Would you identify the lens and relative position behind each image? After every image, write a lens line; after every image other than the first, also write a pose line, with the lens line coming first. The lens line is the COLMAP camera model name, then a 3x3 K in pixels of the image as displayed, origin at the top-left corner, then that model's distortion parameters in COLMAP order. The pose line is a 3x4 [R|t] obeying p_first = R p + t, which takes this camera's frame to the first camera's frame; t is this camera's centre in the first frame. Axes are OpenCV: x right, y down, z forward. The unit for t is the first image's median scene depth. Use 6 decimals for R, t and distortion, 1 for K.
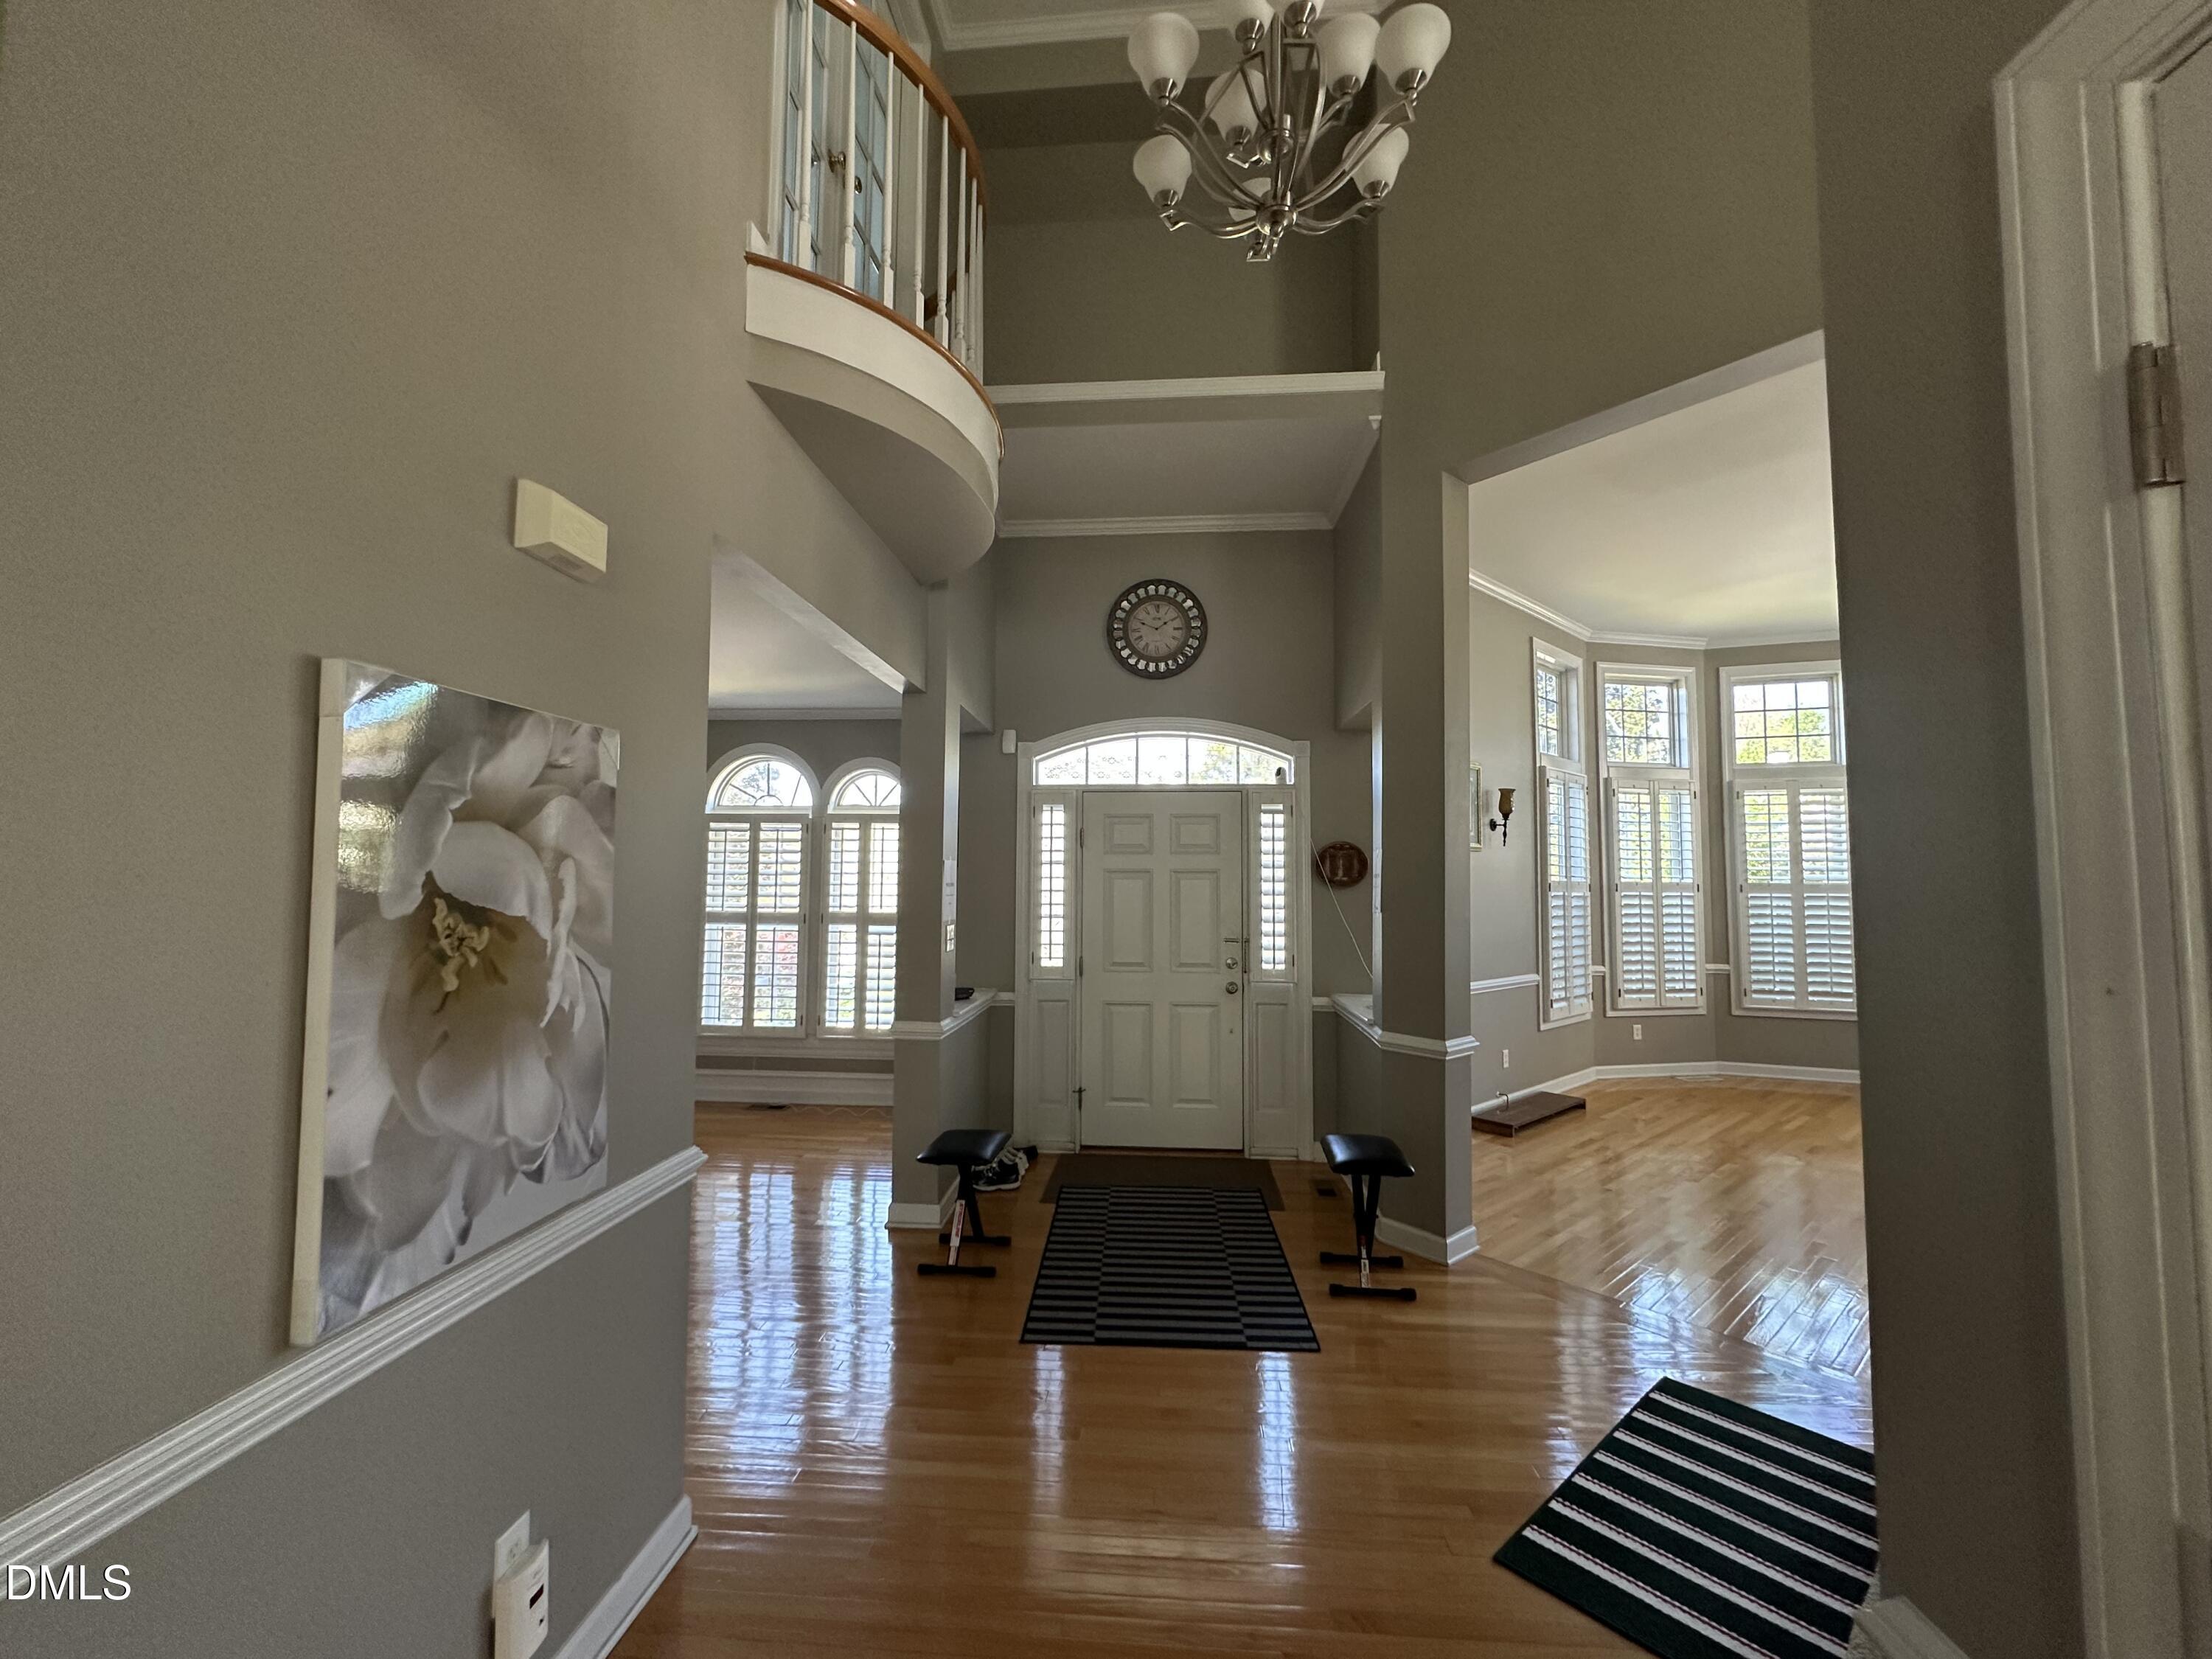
lens RADIAL K [[882.3, 0, 1106.0], [0, 882.3, 829.5], [0, 0, 1]] dist [-0.001530, 0.000009]
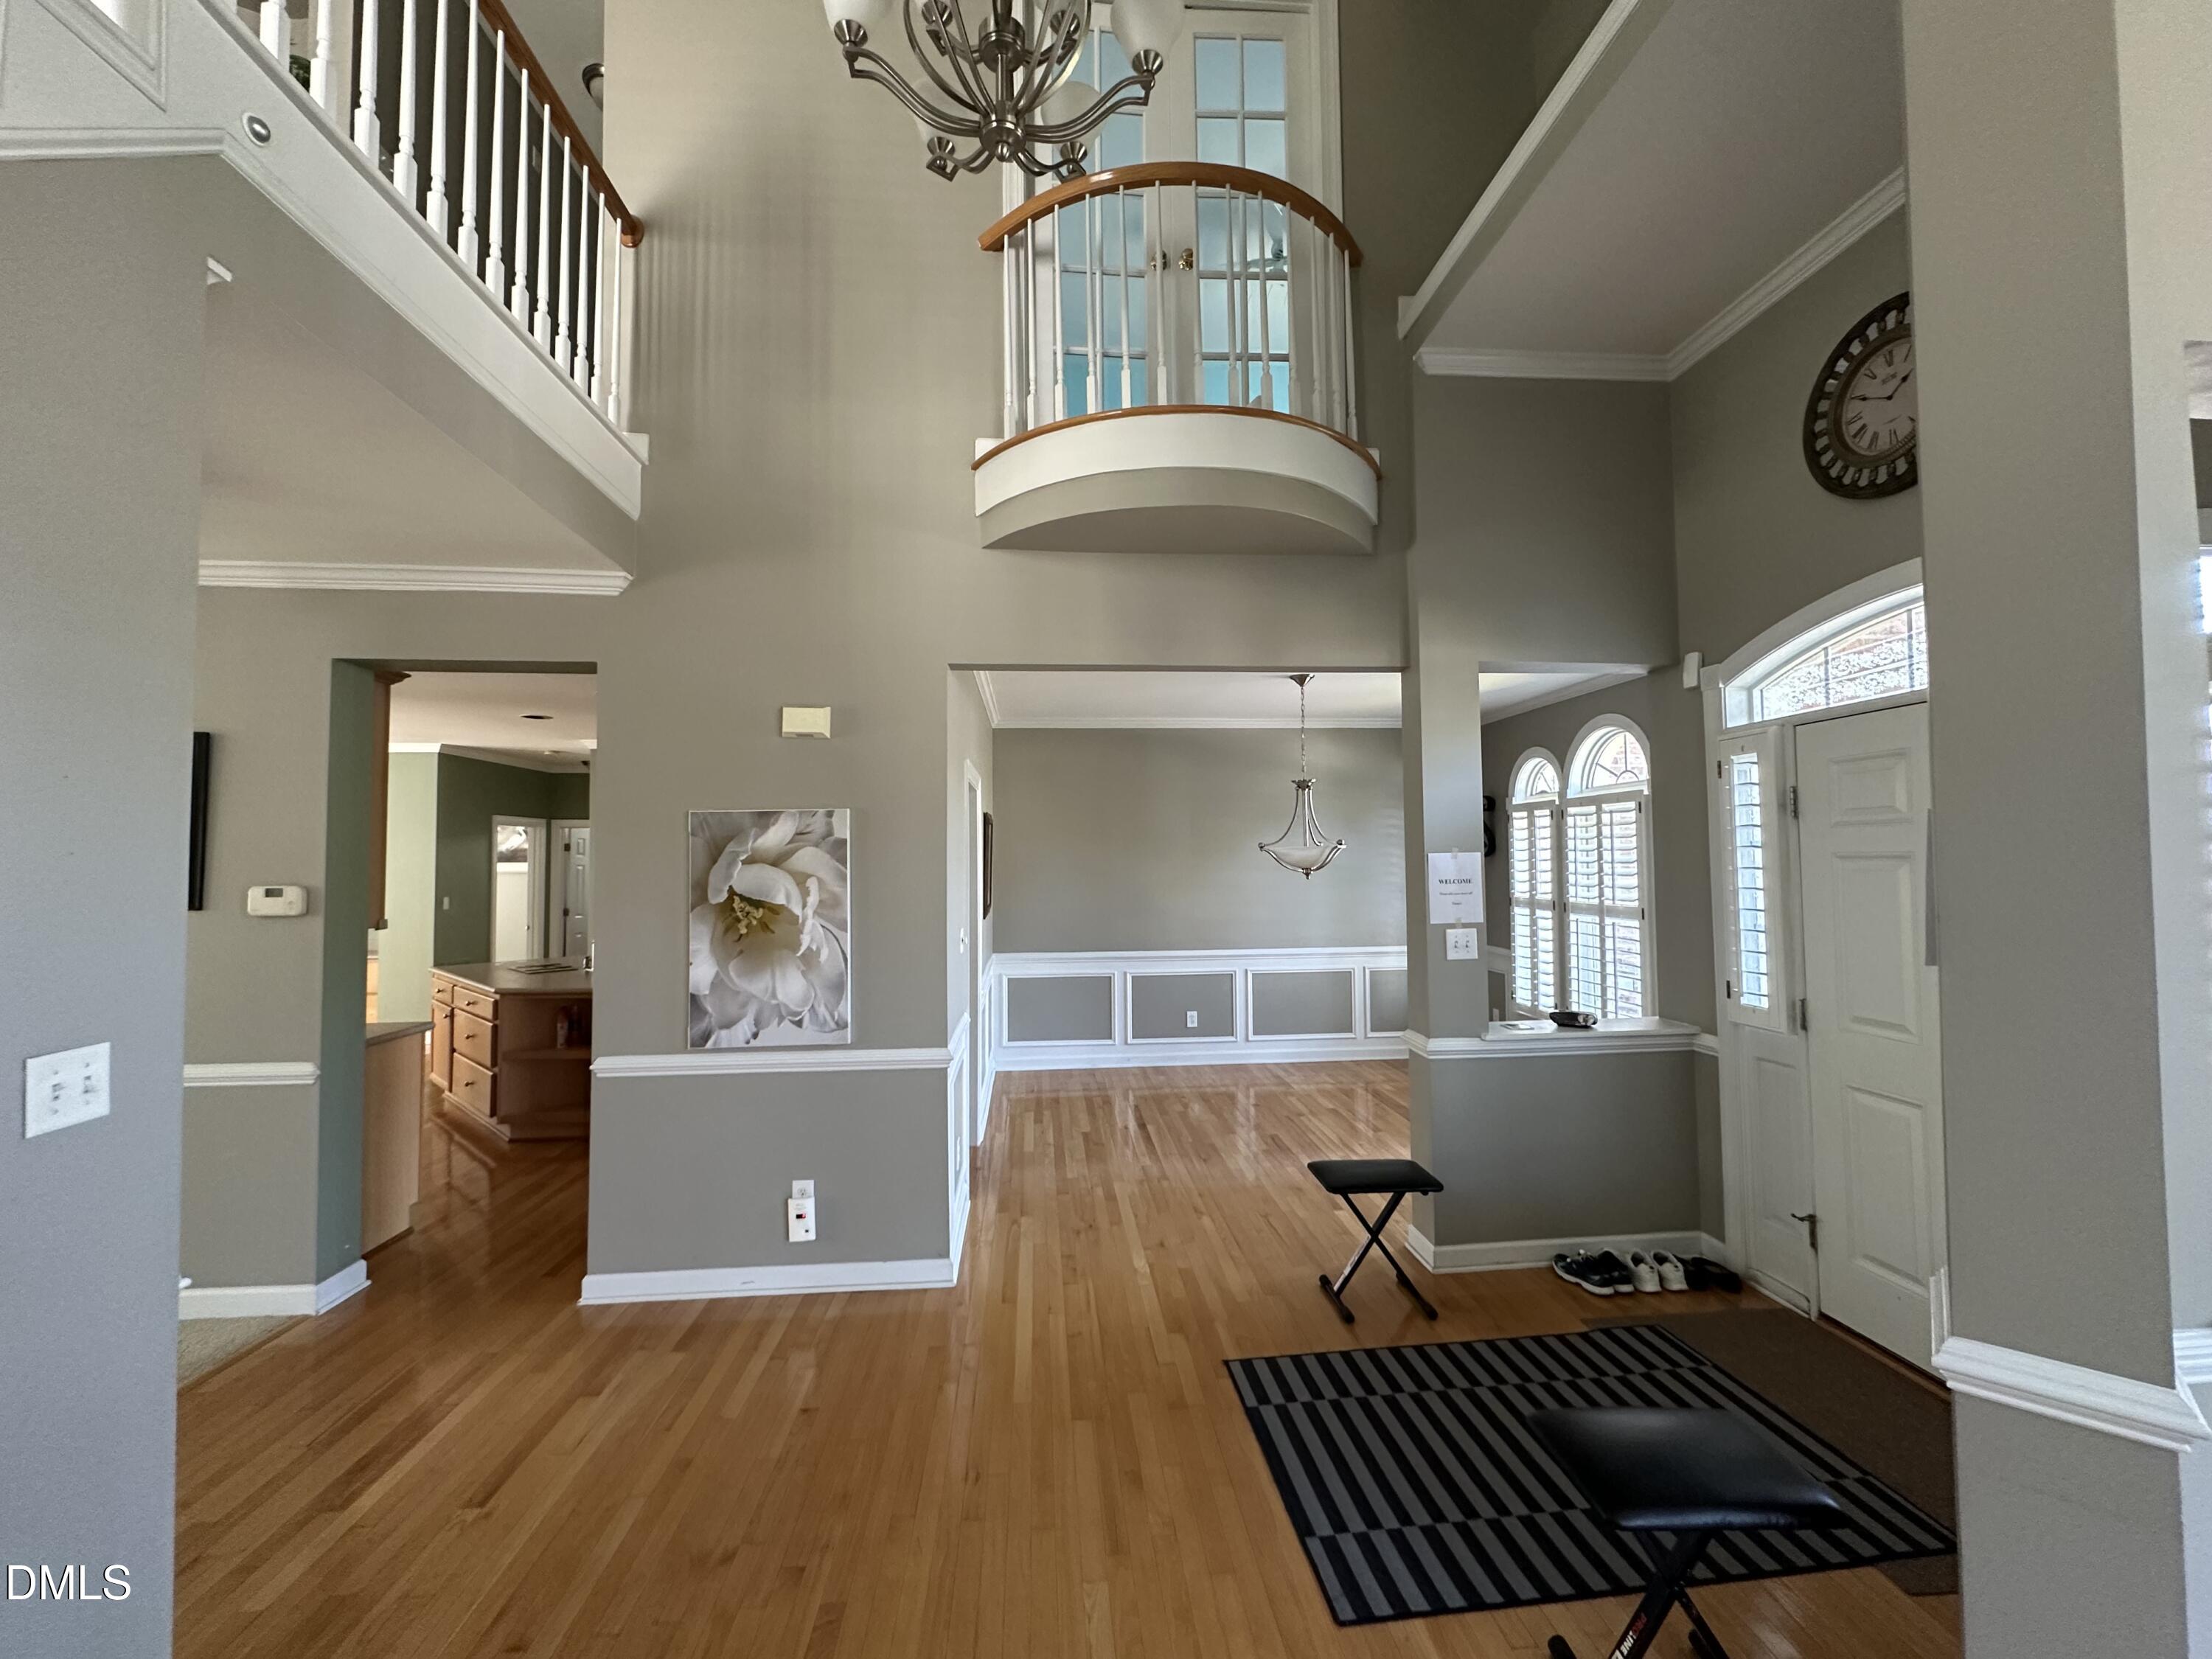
lens RADIAL K [[882.3, 0, 1106.0], [0, 882.3, 829.5], [0, 0, 1]] dist [-0.001530, 0.000009]
pose [[0.151319, -0.045818, -0.987423, 0.475912], [0.073674, 0.996670, -0.034957, 0.013884], [0.985736, -0.067458, 0.154191, 0.420515]]
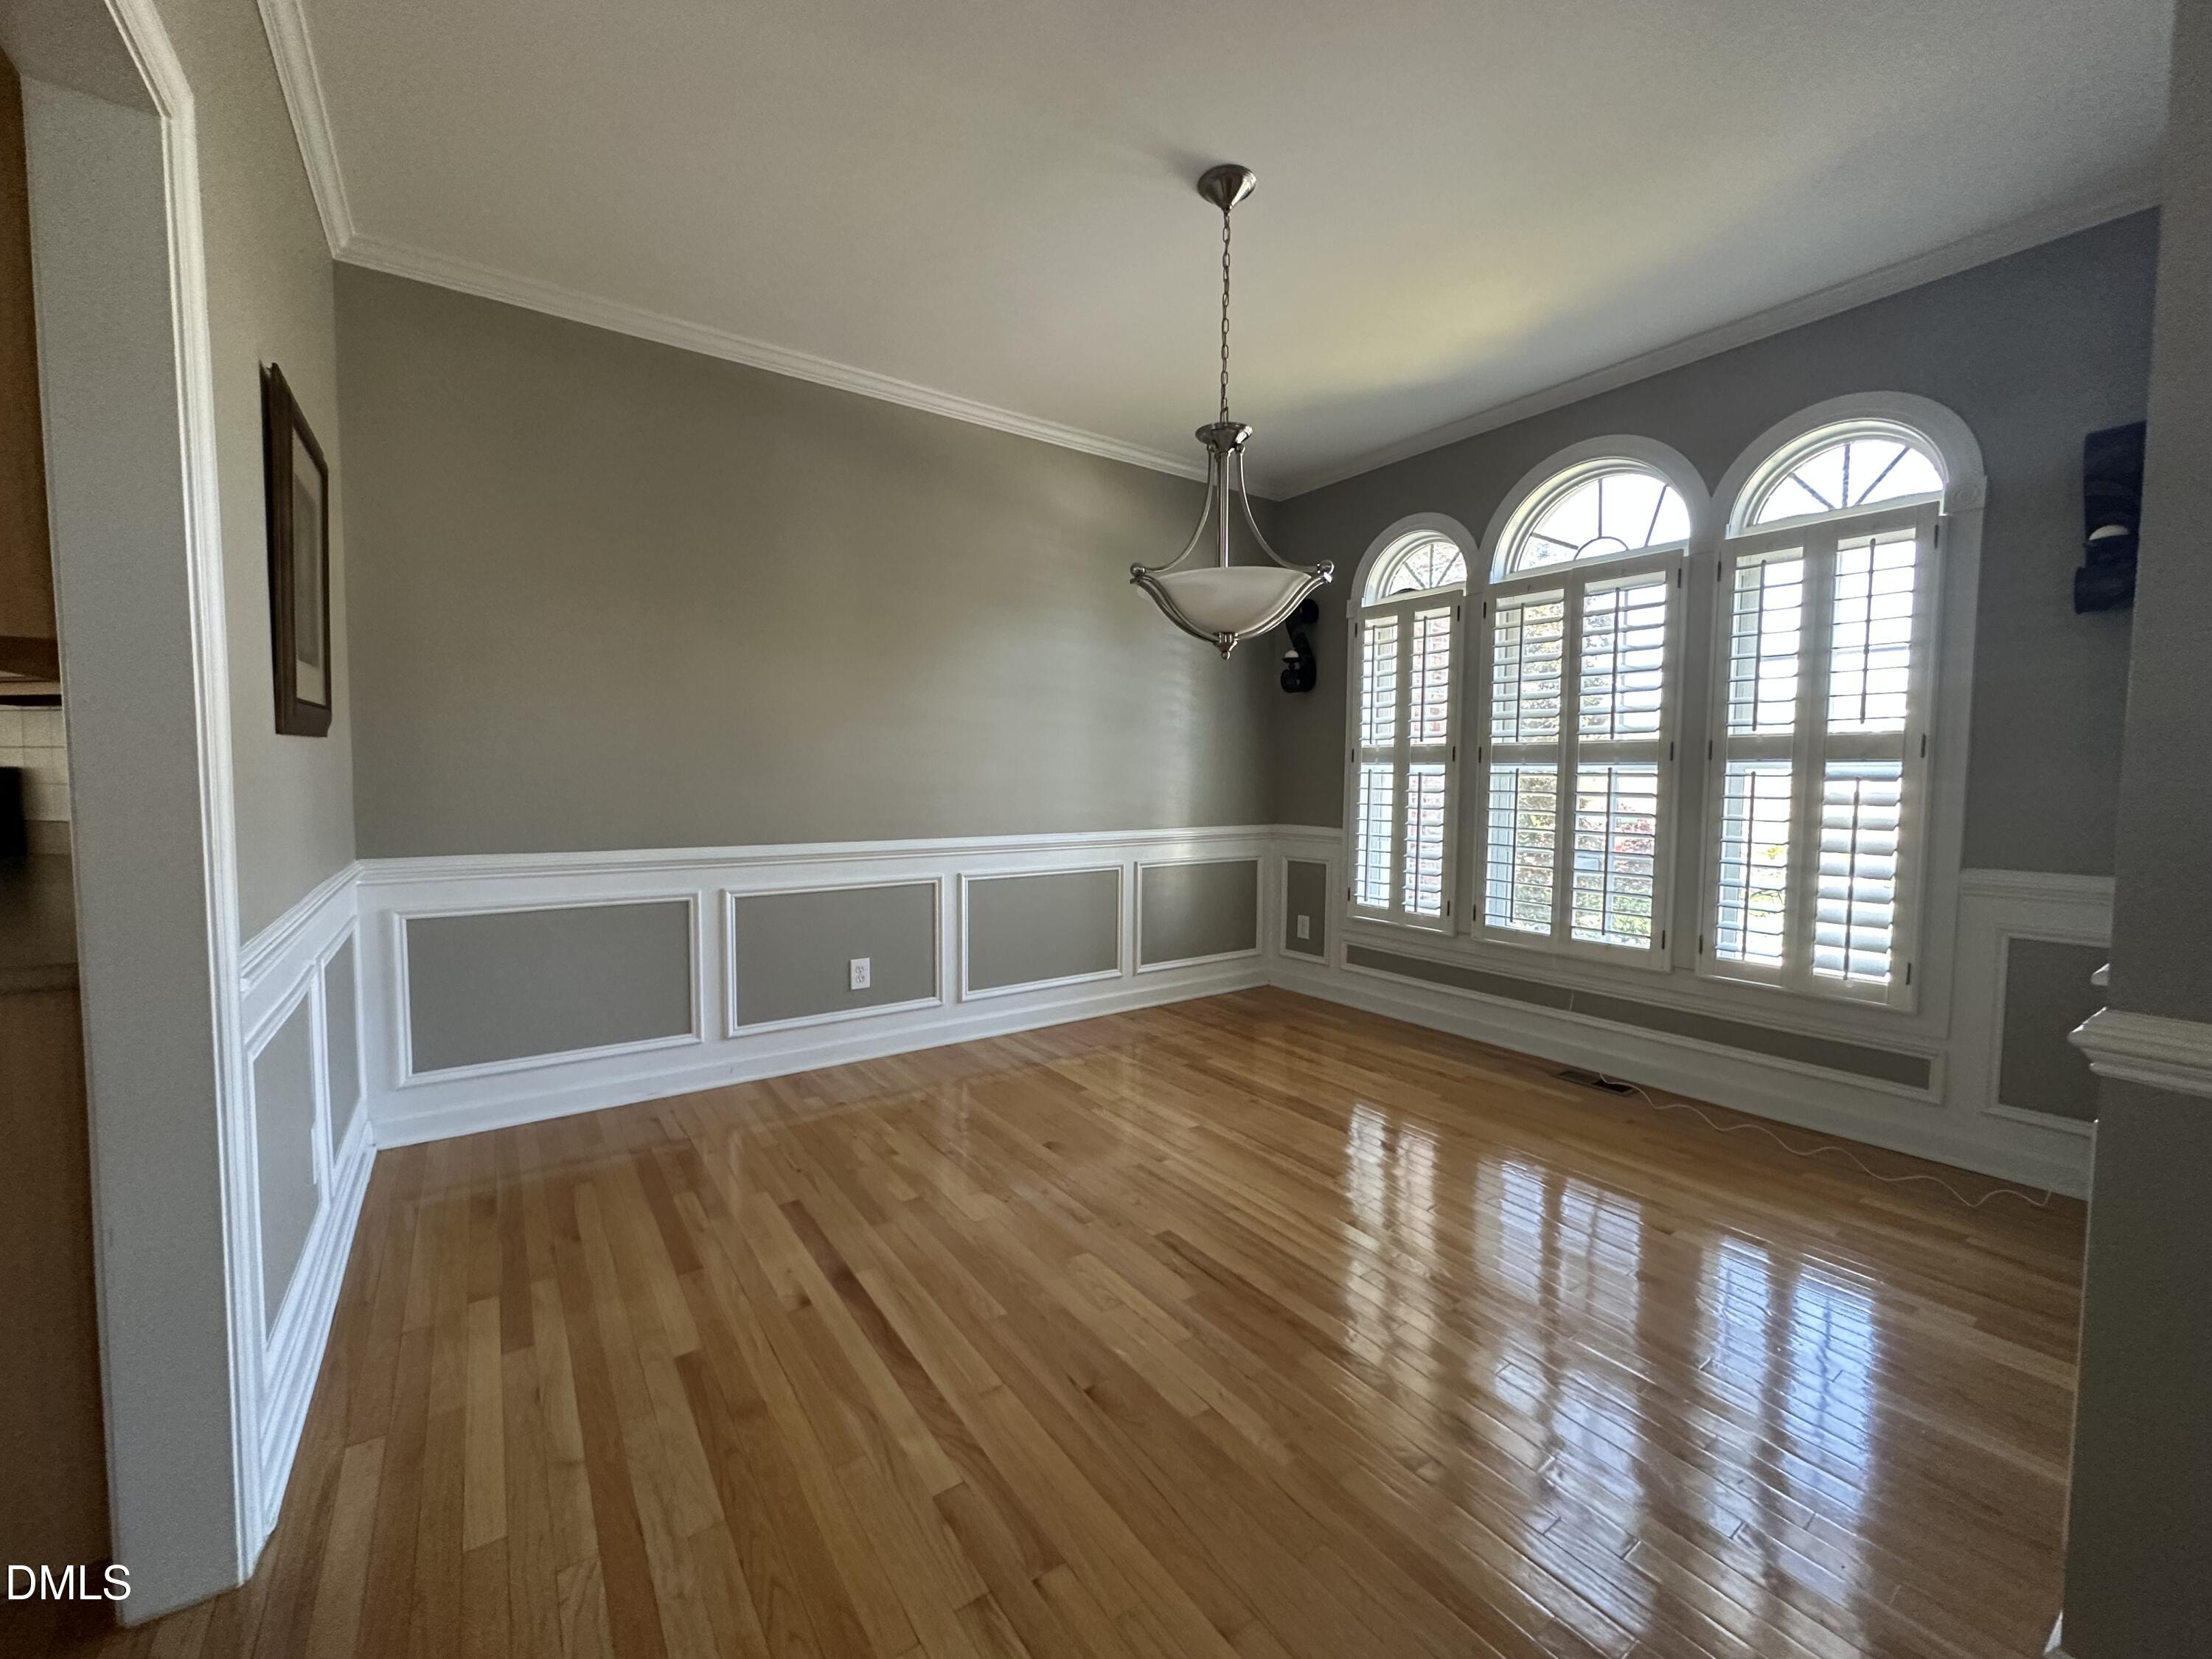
lens RADIAL K [[882.3, 0, 1106.0], [0, 882.3, 829.5], [0, 0, 1]] dist [-0.001530, 0.000009]
pose [[0.636216, 0.041639, -0.770387, -0.169925], [0.047975, 0.994475, 0.093371, 0.093712], [0.770018, -0.096363, 0.630703, 0.458170]]
